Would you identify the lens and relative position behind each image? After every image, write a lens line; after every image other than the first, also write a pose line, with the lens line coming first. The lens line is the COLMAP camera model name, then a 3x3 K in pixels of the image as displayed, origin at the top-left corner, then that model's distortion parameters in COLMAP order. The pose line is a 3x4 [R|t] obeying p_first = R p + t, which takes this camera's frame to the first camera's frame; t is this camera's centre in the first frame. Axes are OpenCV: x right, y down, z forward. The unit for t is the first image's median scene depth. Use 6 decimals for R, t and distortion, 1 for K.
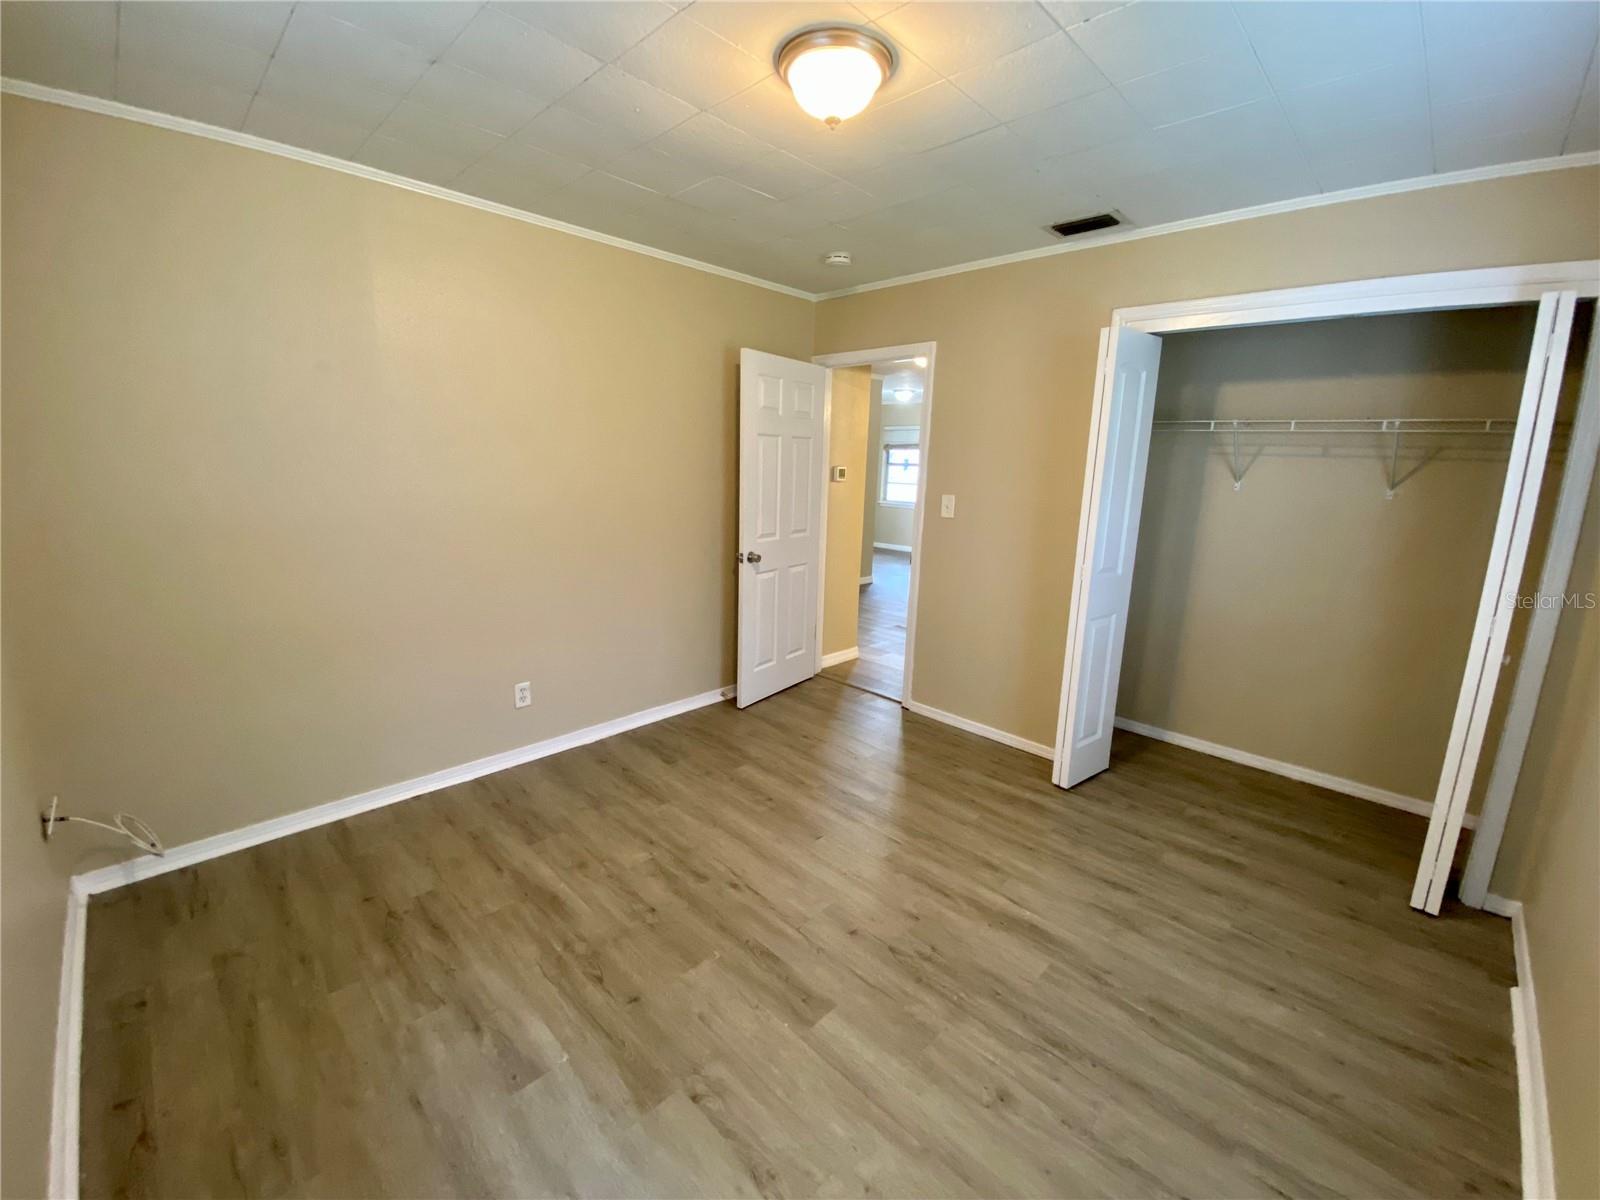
lens RADIAL K [[646.7, 0, 796.4], [0, 646.7, 592.1], [0, 0, 1]] dist [0.031545, -0.026631]
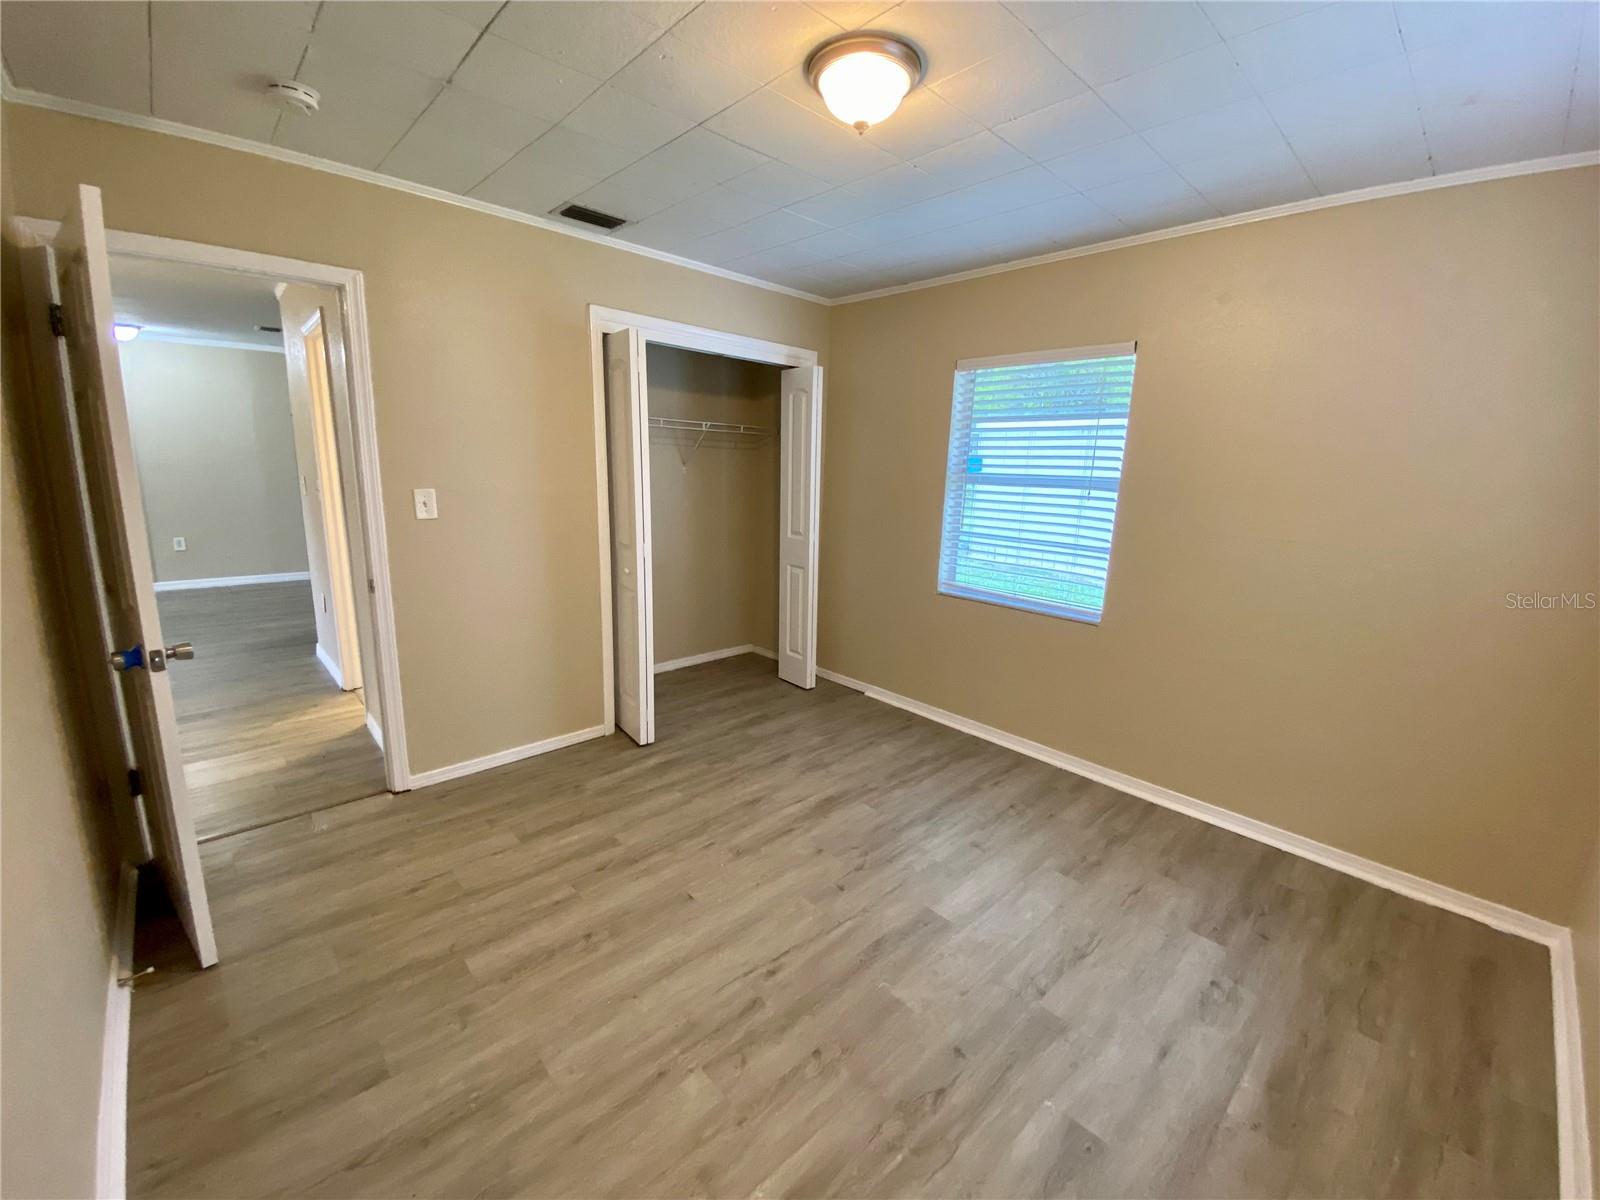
lens RADIAL K [[646.7, 0, 796.4], [0, 646.7, 592.1], [0, 0, 1]] dist [0.031545, -0.026631]
pose [[0.053239, -0.231935, 0.971273, -0.814396], [0.182290, 0.958566, 0.218908, -0.198287], [-0.981802, 0.165399, 0.093313, 0.832435]]
